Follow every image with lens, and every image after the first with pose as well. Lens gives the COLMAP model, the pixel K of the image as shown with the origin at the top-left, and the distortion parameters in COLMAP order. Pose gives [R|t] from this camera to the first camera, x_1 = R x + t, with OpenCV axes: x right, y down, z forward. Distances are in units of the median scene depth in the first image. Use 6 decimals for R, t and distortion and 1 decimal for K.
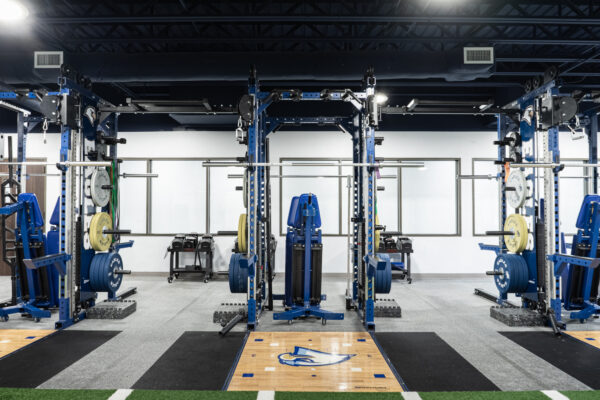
lens RADIAL K [[464.2, 0, 309.7], [0, 464.2, 195.3], [0, 0, 1]] dist [-0.007771, -0.029314]
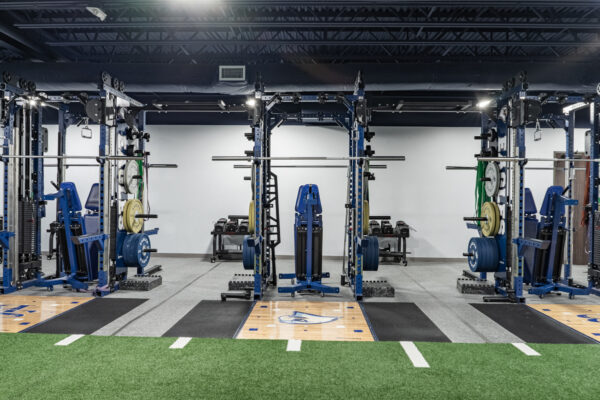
lens RADIAL K [[464.2, 0, 281.6], [0, 464.2, 196.7], [0, 0, 1]] dist [-0.007771, -0.029314]
pose [[0.995715, 0.006685, -0.092230, 0.037053], [-0.004237, 0.999634, 0.026709, -0.000477], [0.092375, -0.026204, 0.995379, -0.149295]]
